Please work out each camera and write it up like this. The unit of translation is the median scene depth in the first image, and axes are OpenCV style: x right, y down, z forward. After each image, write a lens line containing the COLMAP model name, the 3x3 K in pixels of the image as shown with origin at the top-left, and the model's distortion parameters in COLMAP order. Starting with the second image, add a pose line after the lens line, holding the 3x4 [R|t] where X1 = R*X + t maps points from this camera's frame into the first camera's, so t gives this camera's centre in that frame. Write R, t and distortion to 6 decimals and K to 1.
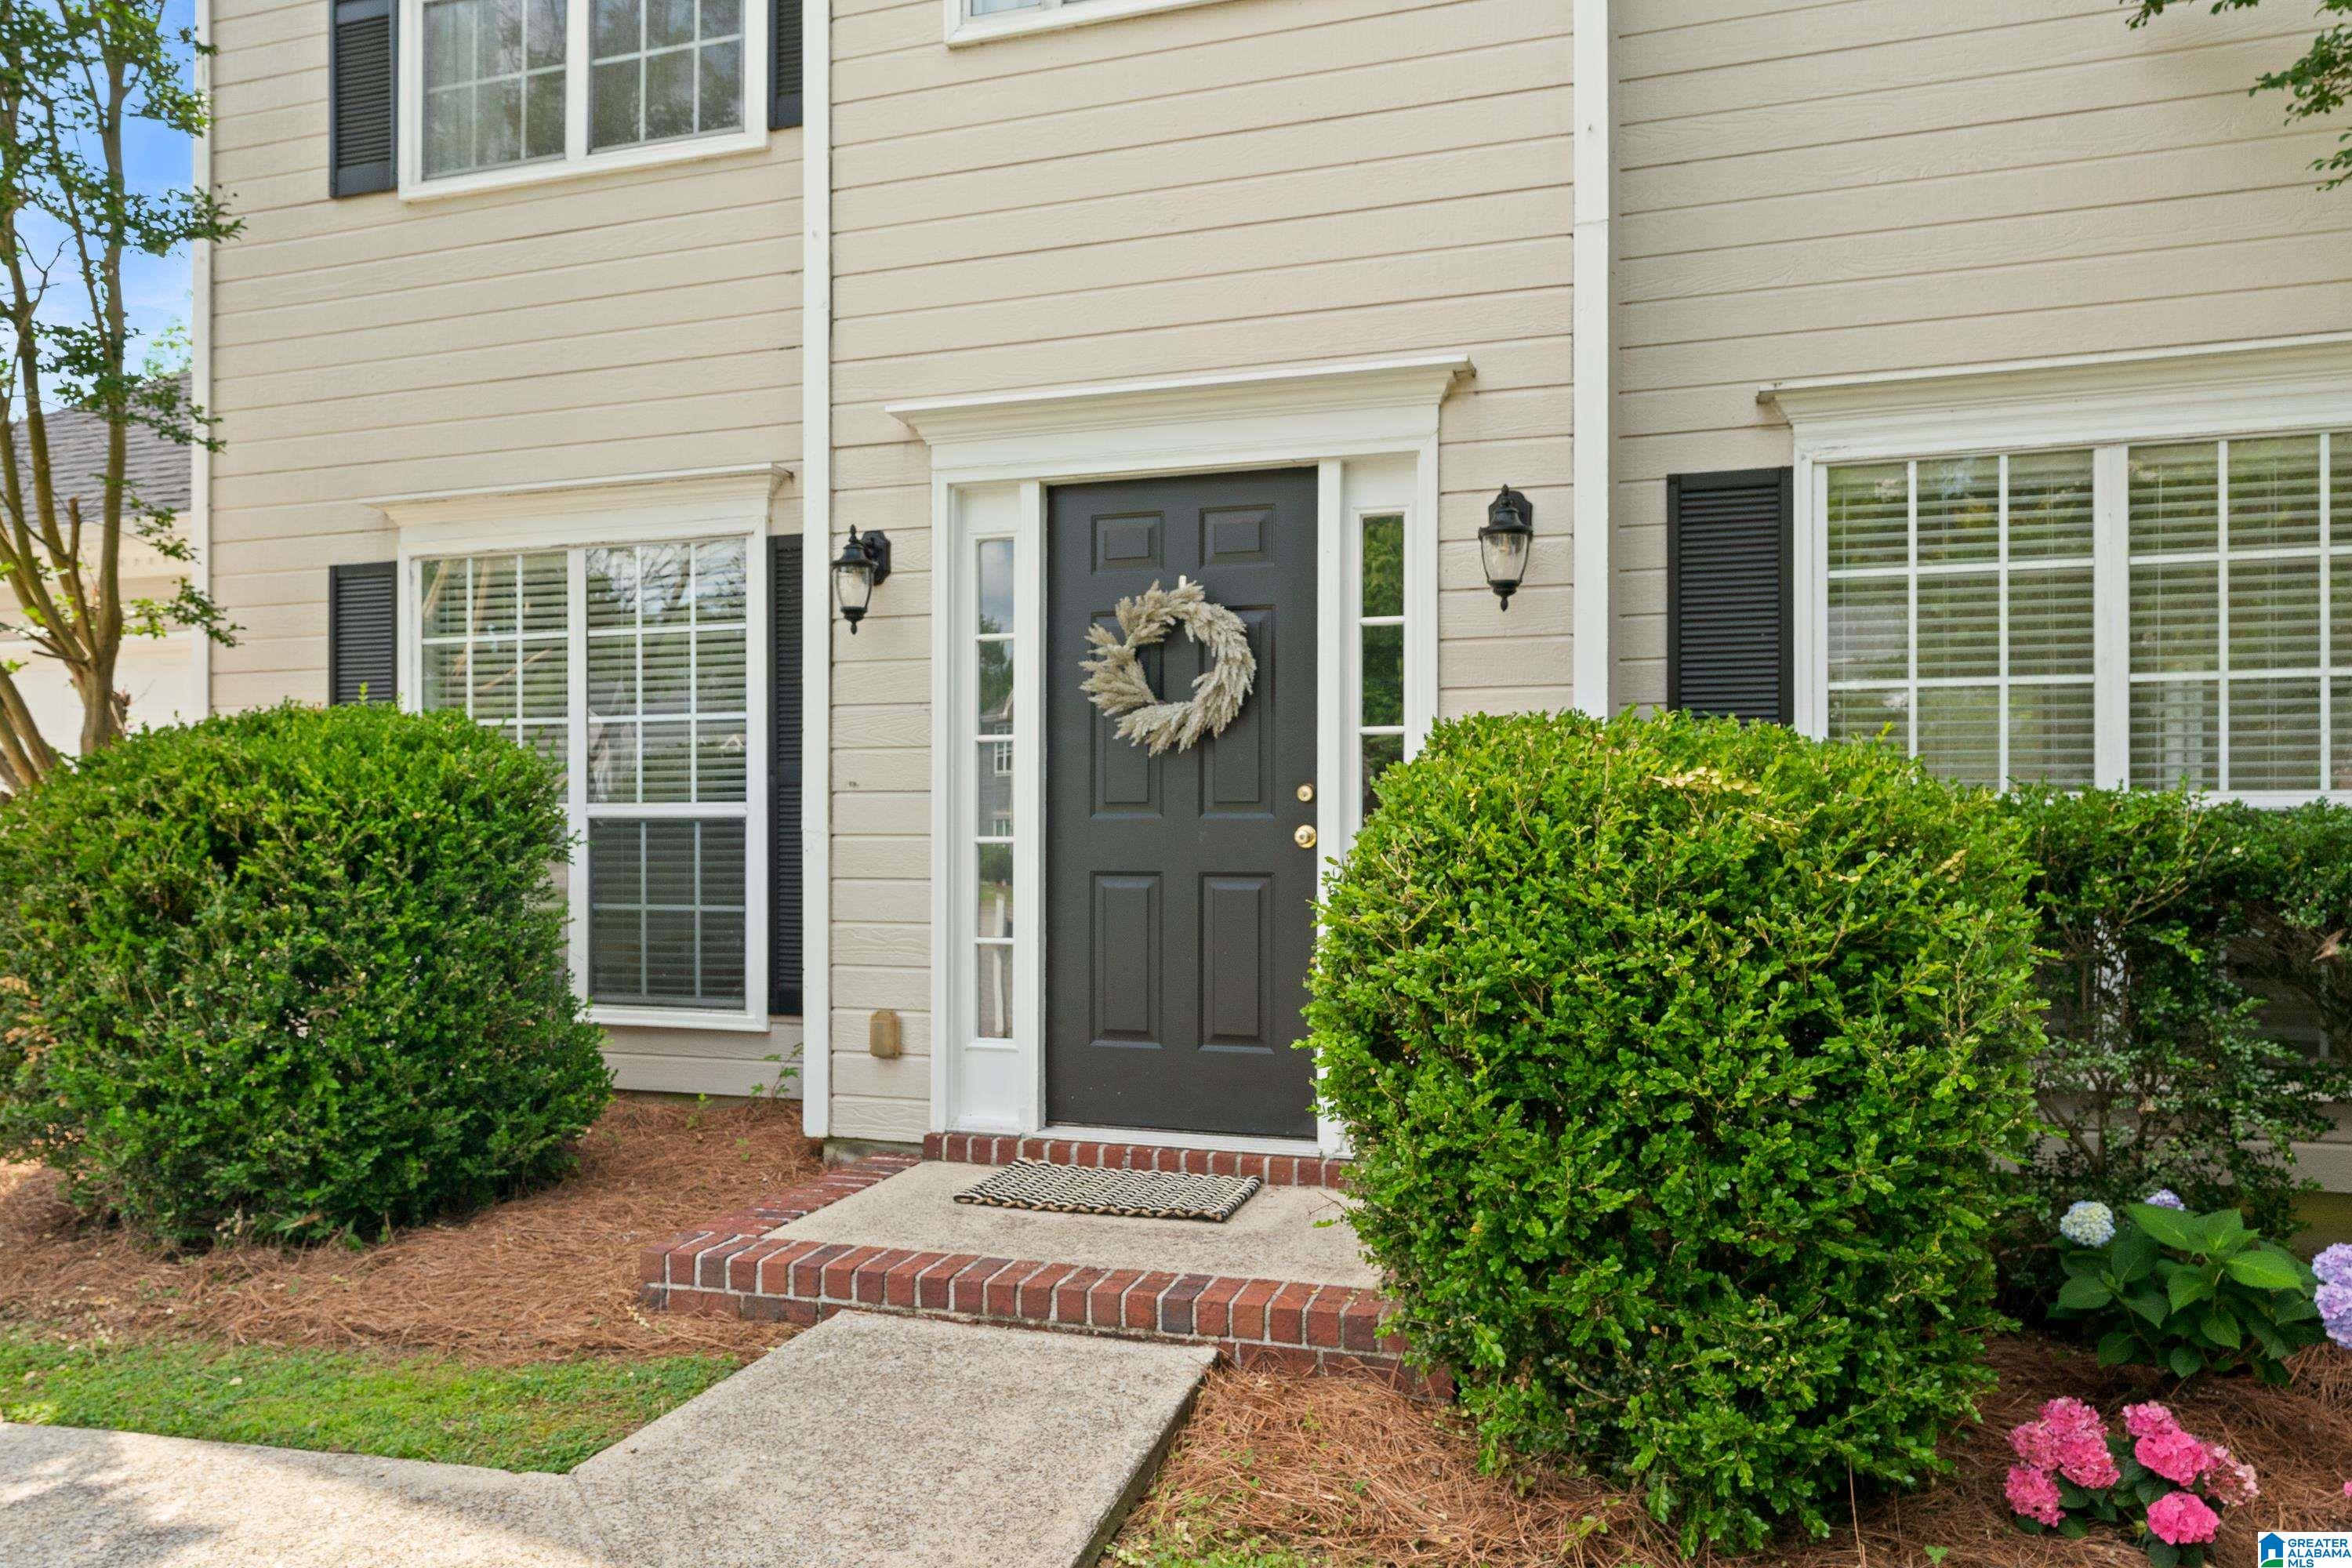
lens RADIAL K [[1521.6, 0, 1252.2], [0, 1521.6, 692.6], [0, 0, 1]] dist [0.003442, 0.000649]
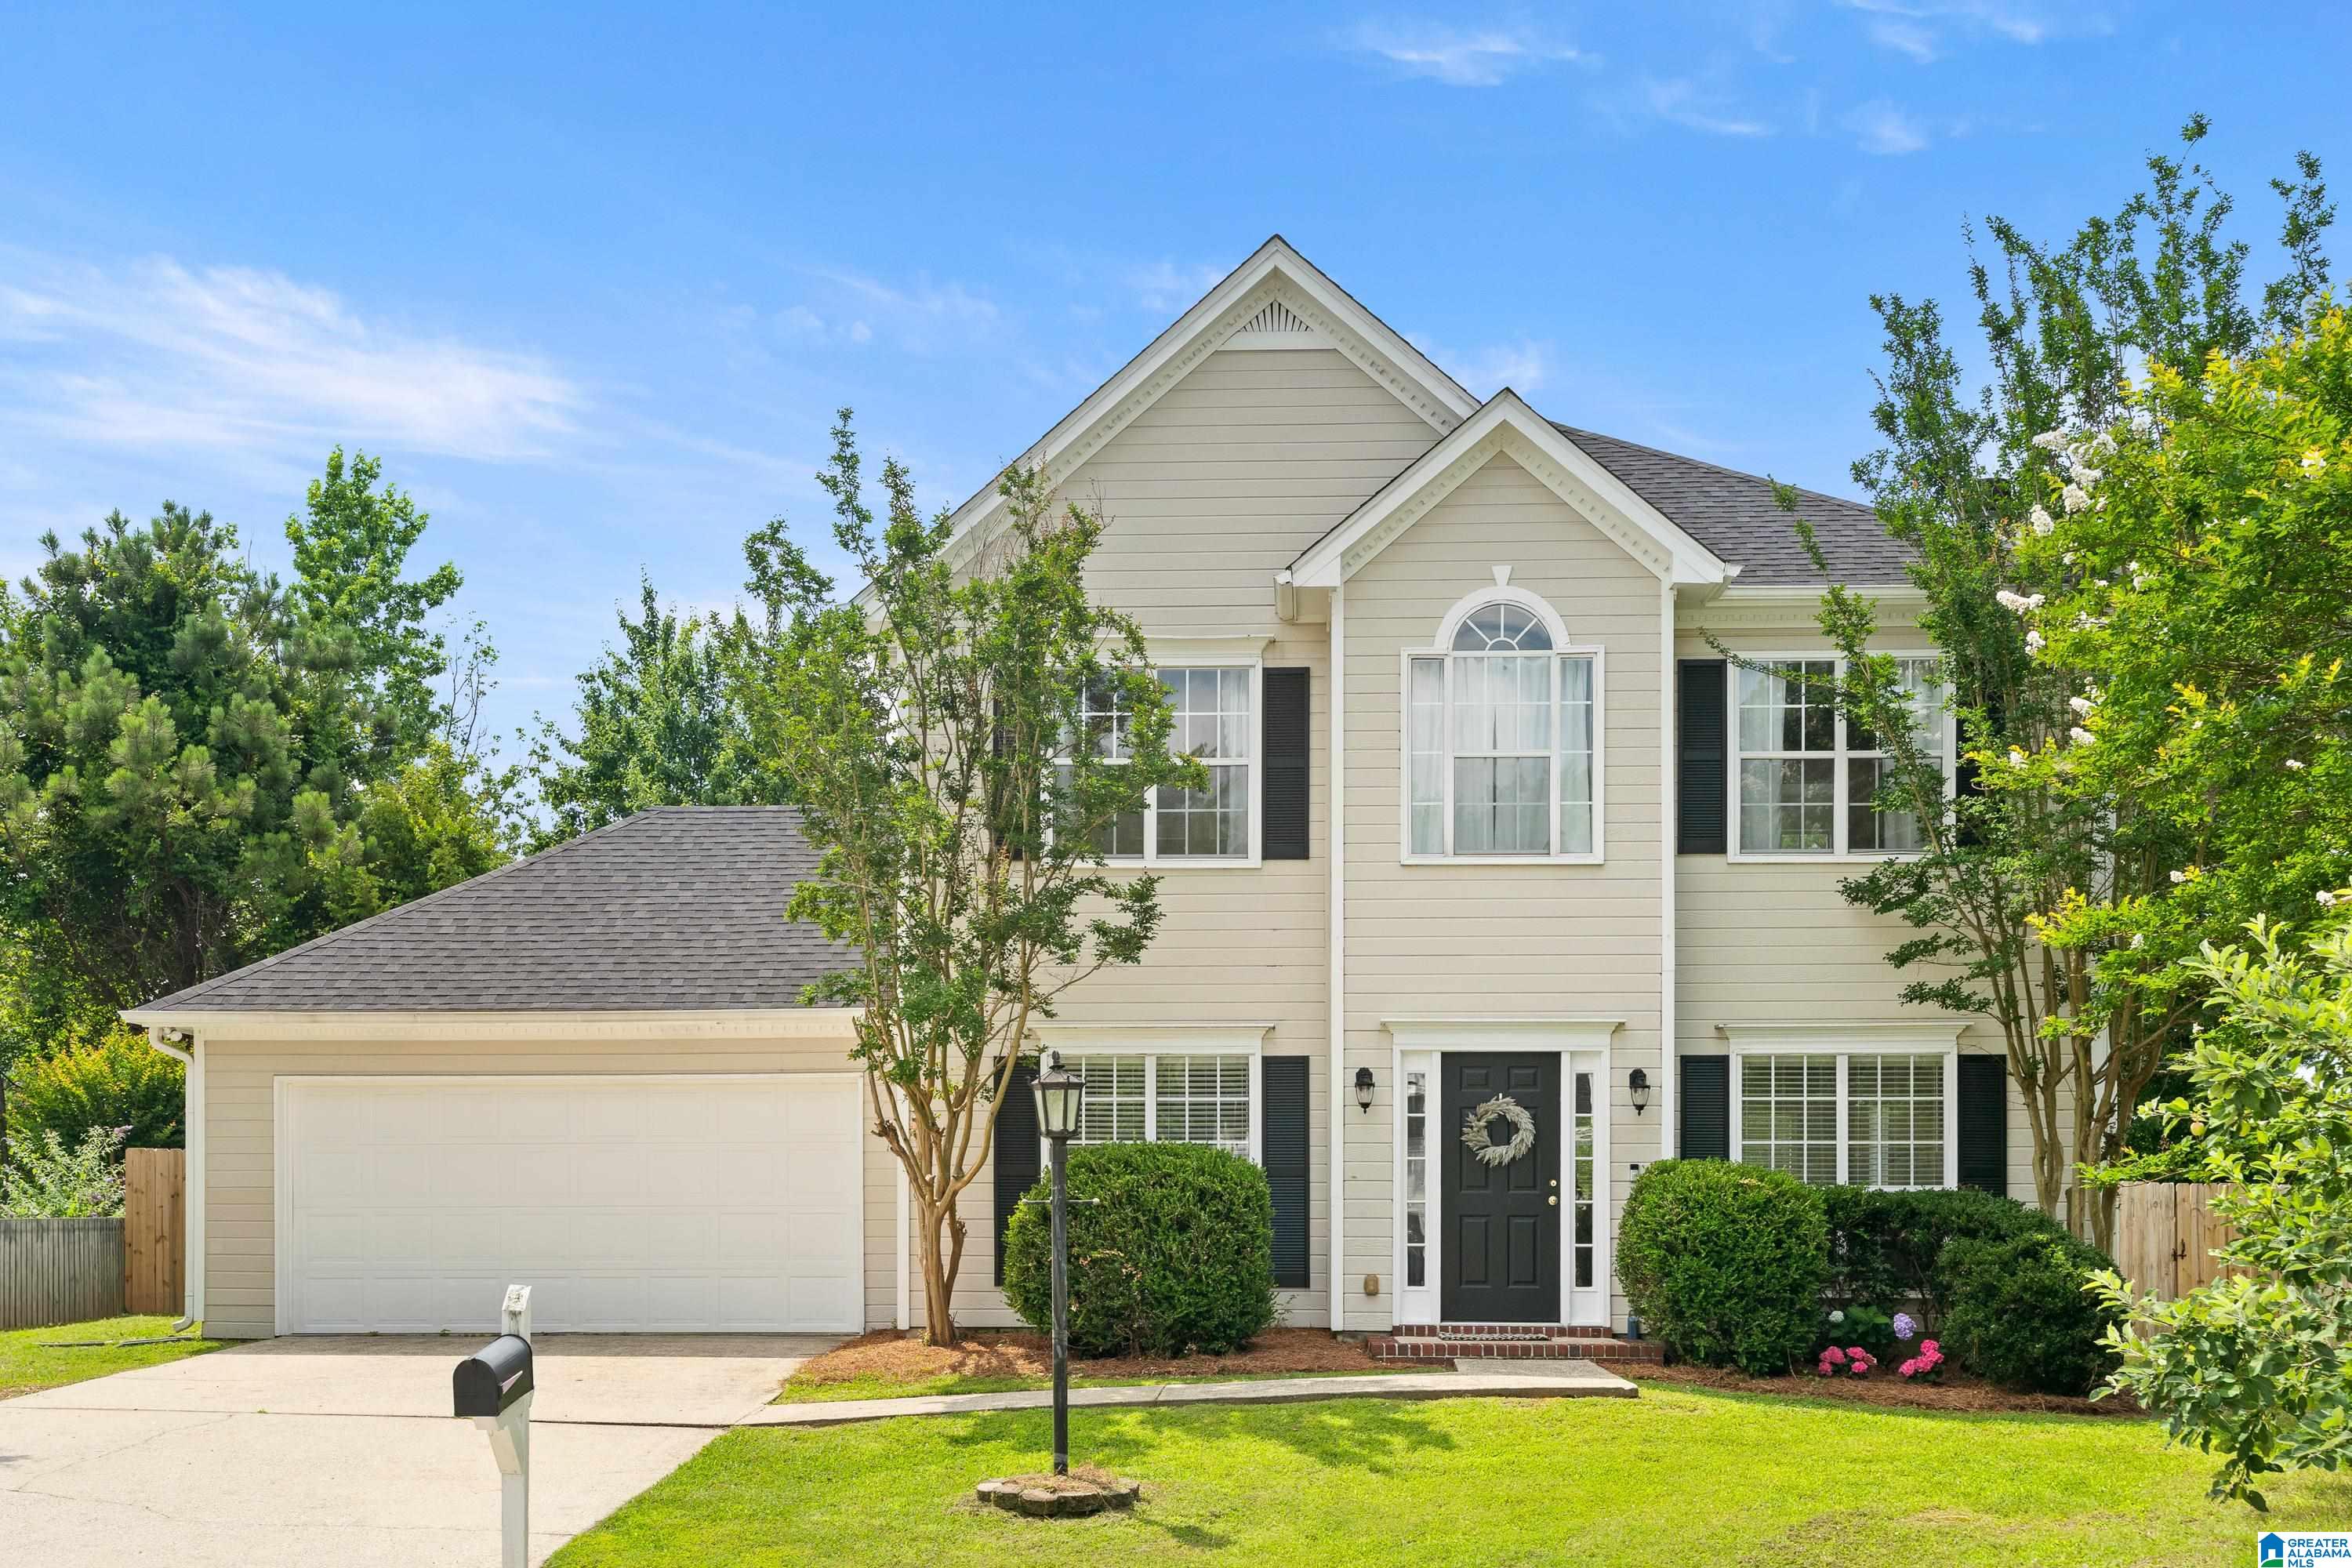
lens RADIAL K [[2359.1, 0, 1173.2], [0, 2359.1, 794.9], [0, 0, 1]] dist [0.007165, 0.001526]
pose [[0.970544, 0.048985, 0.235891, -1.531862], [-0.026398, 0.994839, -0.097976, -0.174297], [-0.239472, 0.088863, 0.966828, -2.688757]]
